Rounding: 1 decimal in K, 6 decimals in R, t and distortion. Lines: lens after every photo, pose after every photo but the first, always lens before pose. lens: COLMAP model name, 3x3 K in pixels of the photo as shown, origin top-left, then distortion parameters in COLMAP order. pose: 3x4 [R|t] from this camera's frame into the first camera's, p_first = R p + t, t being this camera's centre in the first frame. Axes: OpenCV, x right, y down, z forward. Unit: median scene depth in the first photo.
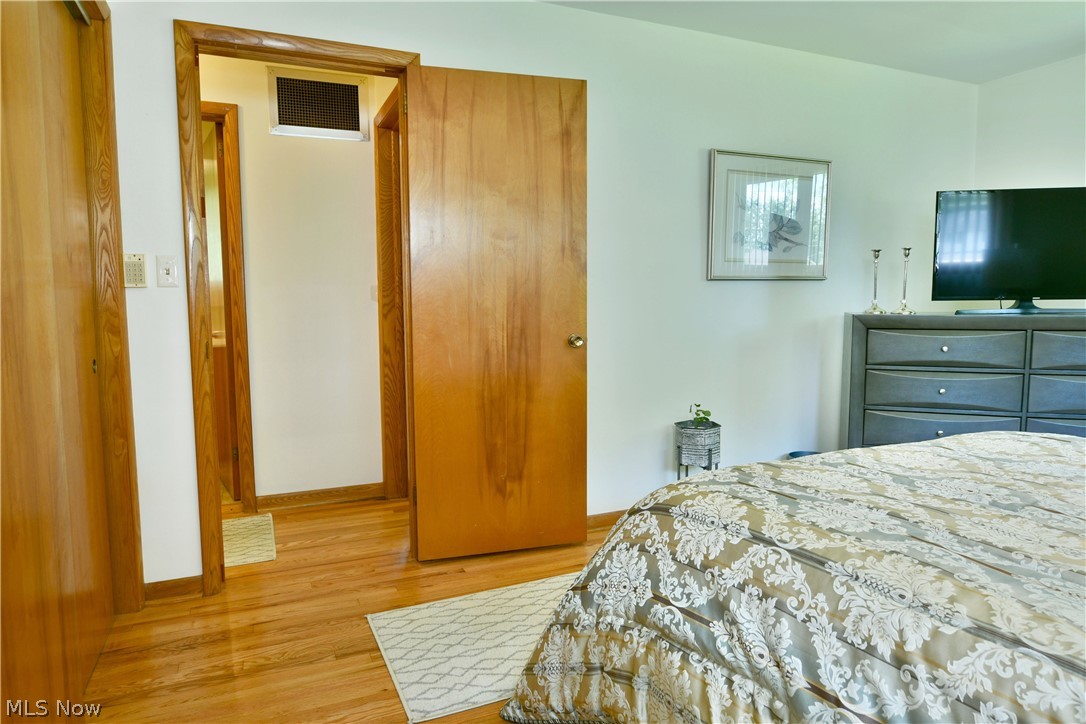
lens RADIAL K [[671.7, 0, 539.4], [0, 671.7, 344.5], [0, 0, 1]] dist [-0.022025, -0.001959]
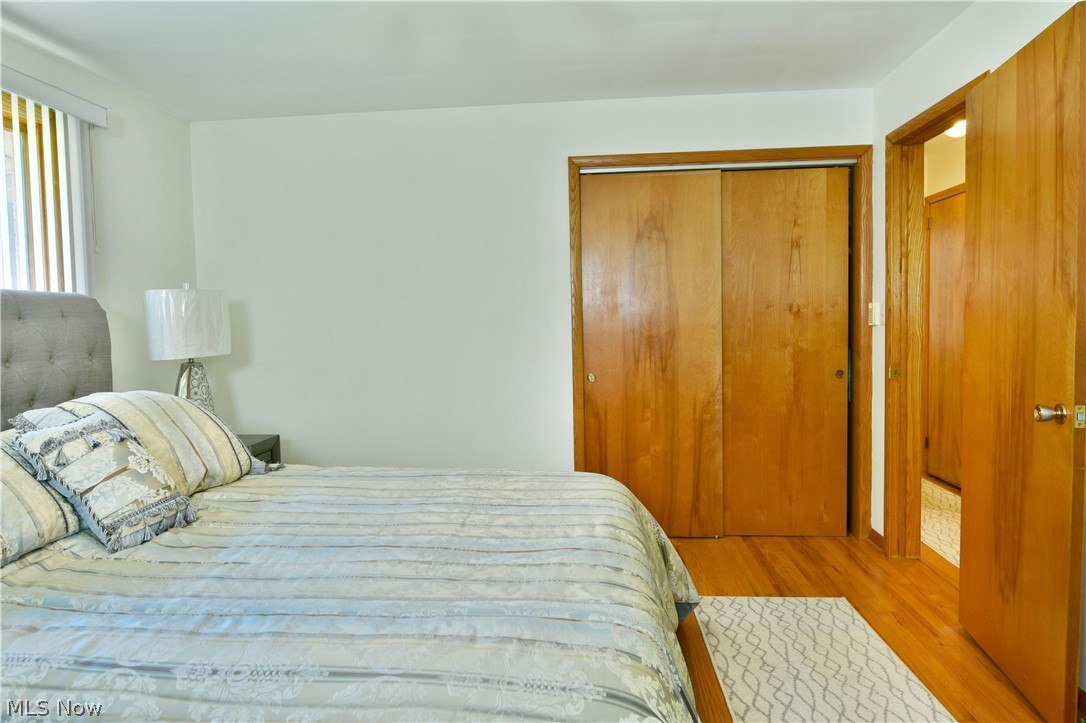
lens RADIAL K [[659.5, 0, 537.7], [0, 659.5, 359.2], [0, 0, 1]] dist [-0.012312, -0.002969]
pose [[-0.486619, 0.059853, -0.871562, 0.875594], [-0.054181, 0.993662, 0.098489, -0.096676], [0.871933, 0.095149, -0.480292, 0.895606]]
